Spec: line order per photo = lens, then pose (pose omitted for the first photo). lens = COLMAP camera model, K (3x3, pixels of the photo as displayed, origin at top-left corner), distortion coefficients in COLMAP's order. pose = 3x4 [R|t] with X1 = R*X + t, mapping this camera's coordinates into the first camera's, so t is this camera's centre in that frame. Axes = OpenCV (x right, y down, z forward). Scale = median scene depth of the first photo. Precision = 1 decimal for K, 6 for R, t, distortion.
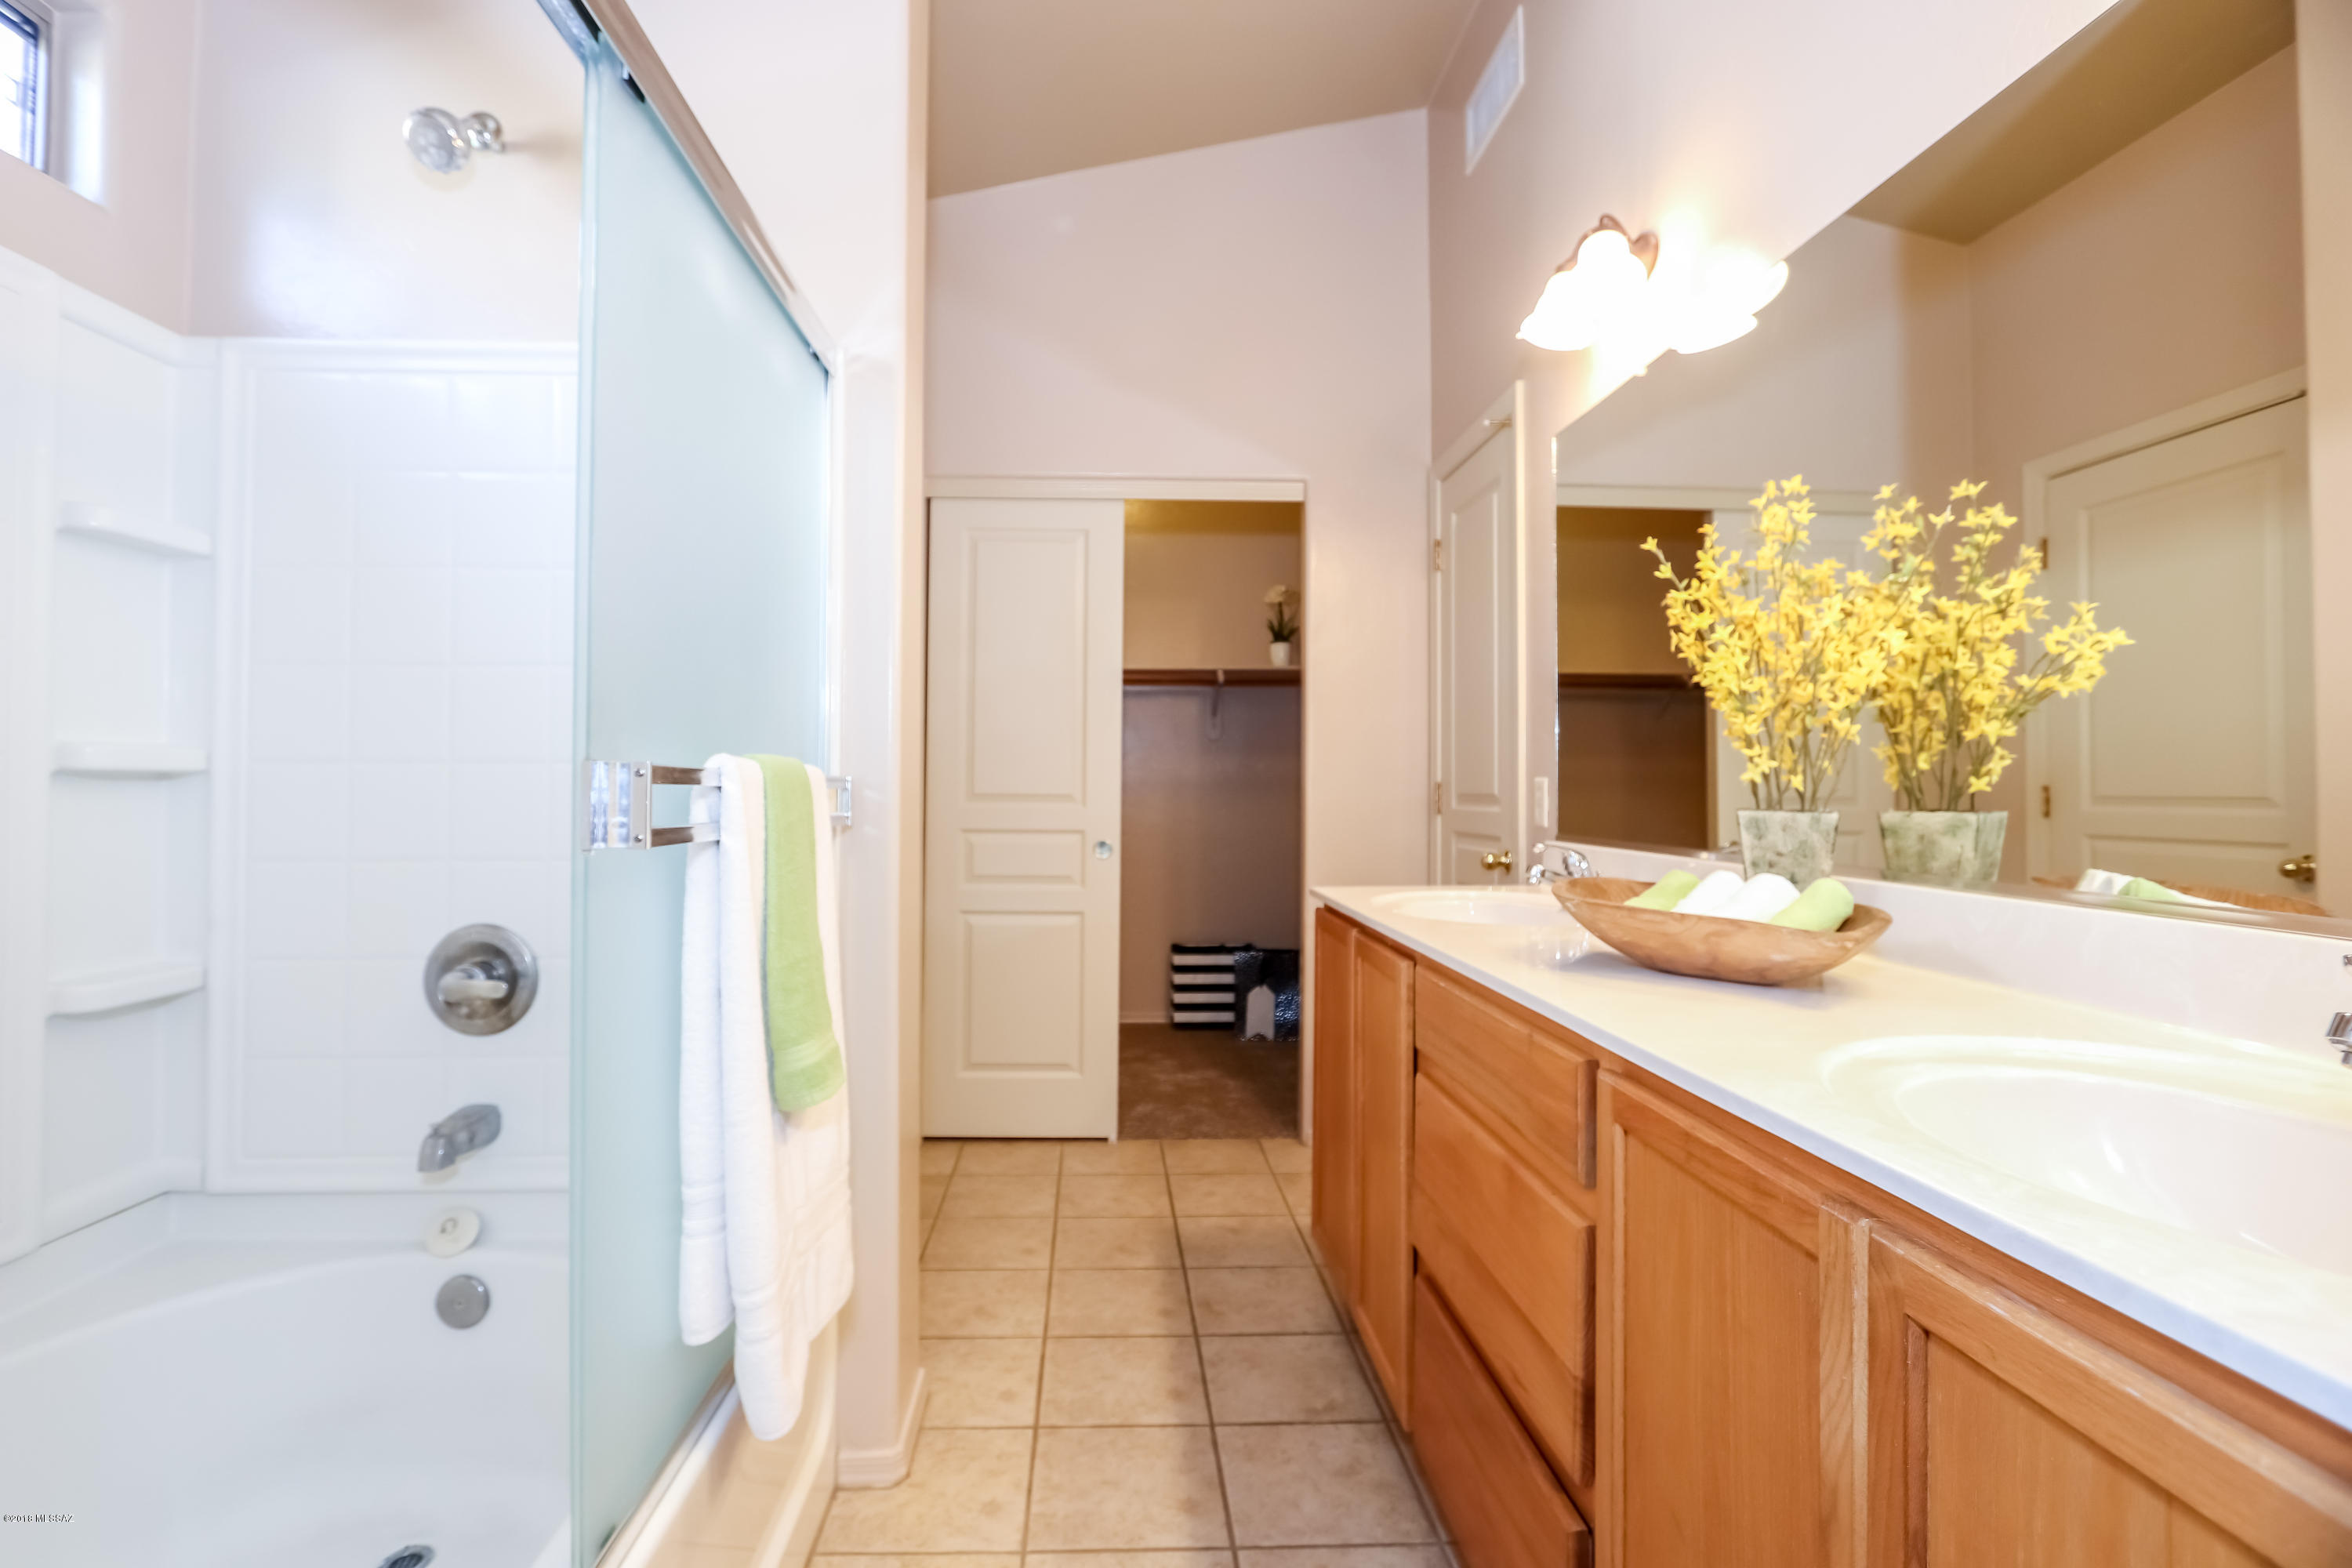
lens RADIAL K [[1087.7, 0, 1134.8], [0, 1087.7, 766.0], [0, 0, 1]] dist [-0.016946, 0.001274]
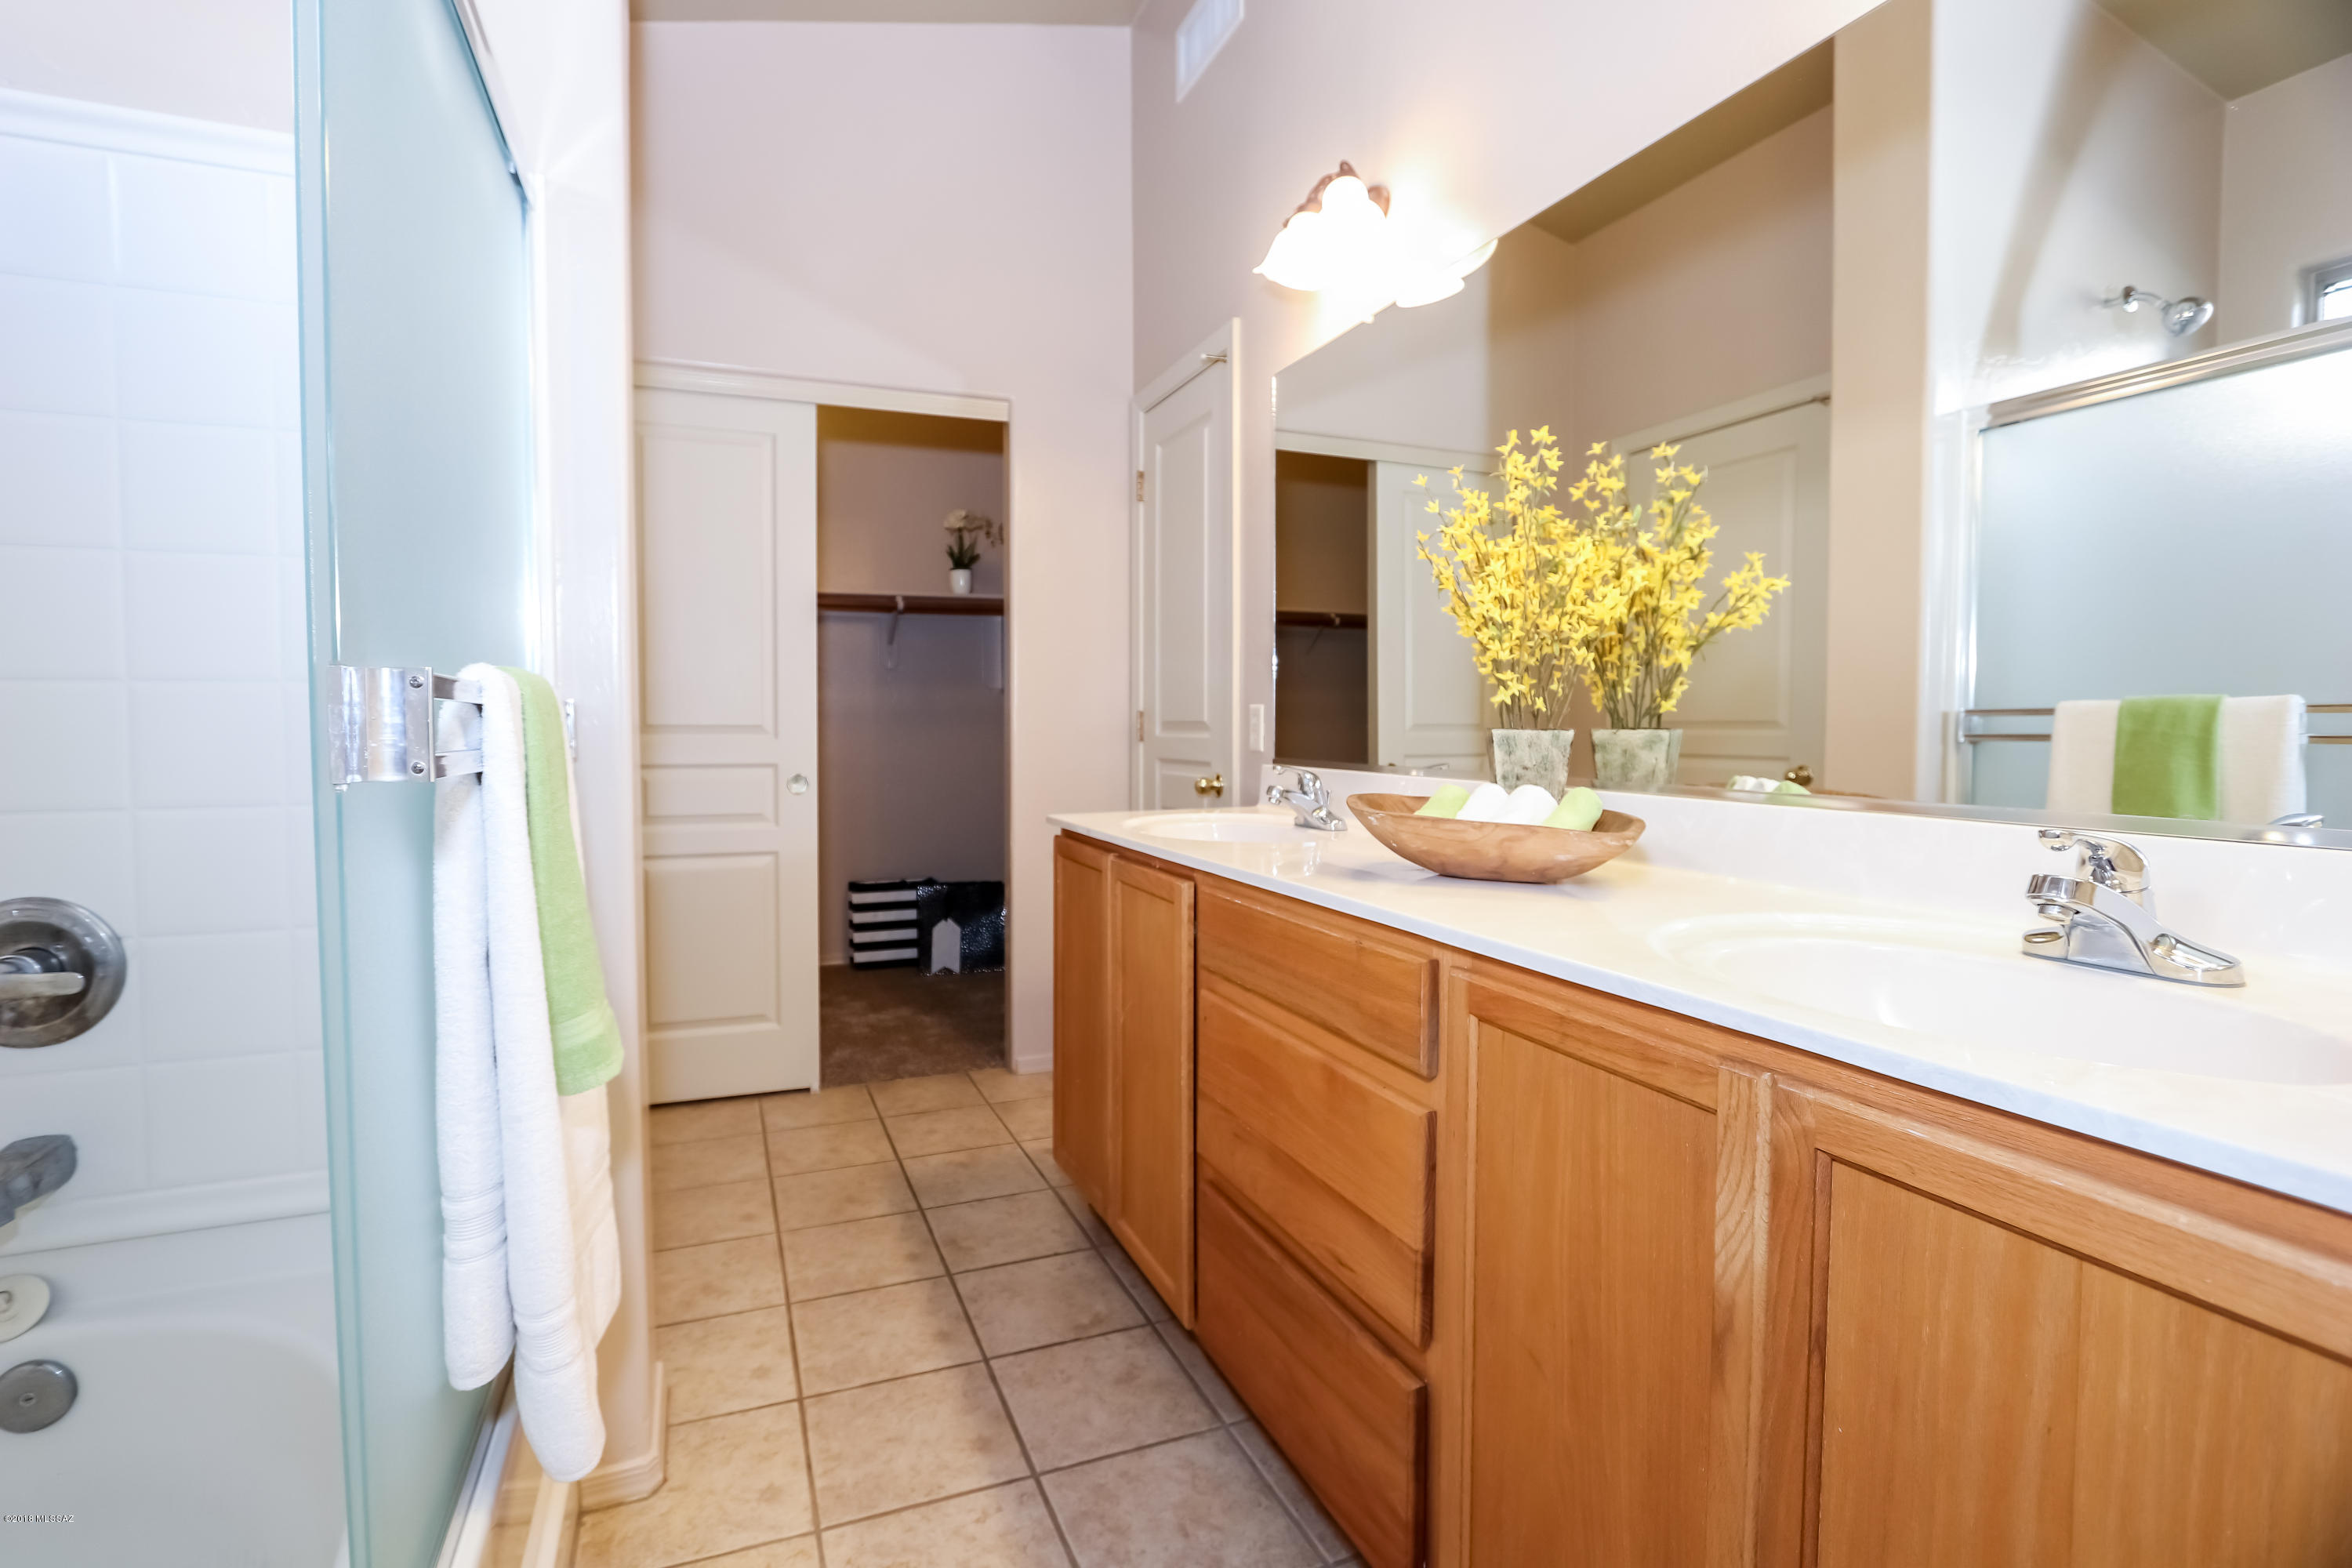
lens RADIAL K [[1087.7, 0, 1134.8], [0, 1087.7, 766.0], [0, 0, 1]] dist [-0.016946, 0.001274]
pose [[0.942995, -0.018059, 0.332316, -0.132273], [-0.001939, 0.998212, 0.059749, 0.010853], [-0.332800, -0.056988, 0.941274, 0.063482]]
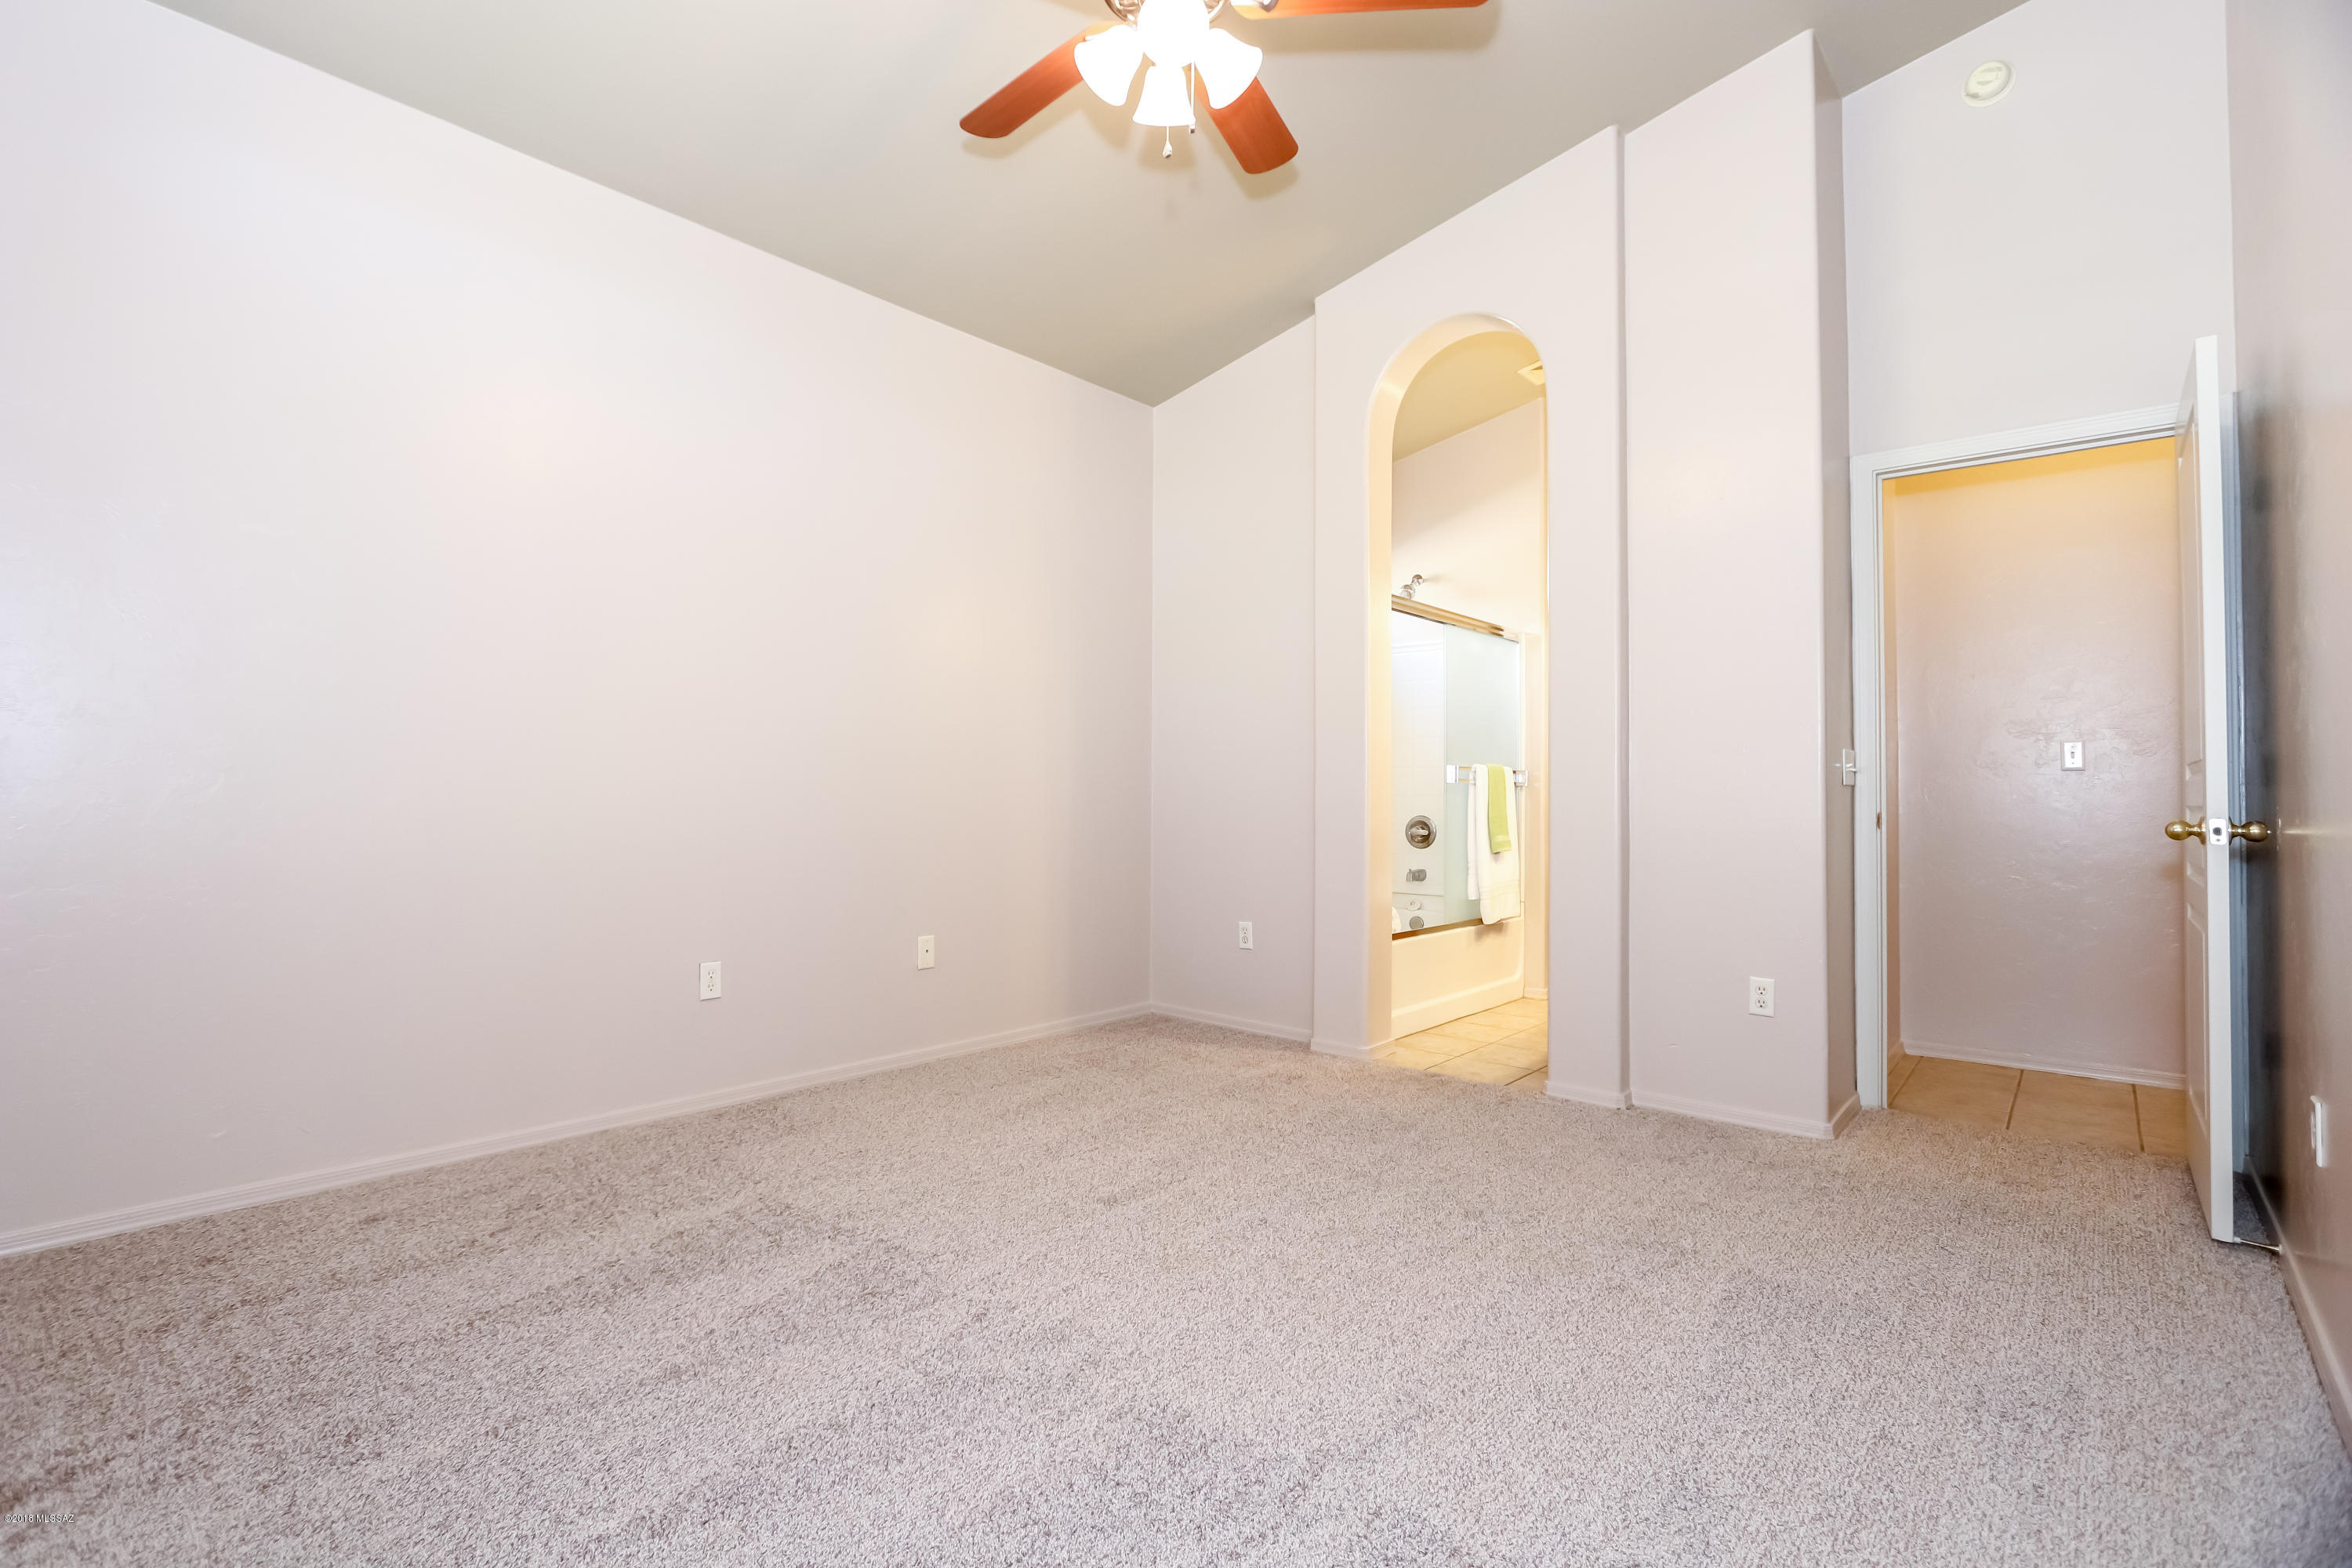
lens RADIAL K [[1087.7, 0, 1134.8], [0, 1087.7, 766.0], [0, 0, 1]] dist [-0.016946, 0.001274]
pose [[0.718501, -0.010519, -0.695446, 1.136393], [0.012424, 0.999920, -0.002289, -0.006921], [0.695415, -0.006996, 0.718575, -2.099306]]
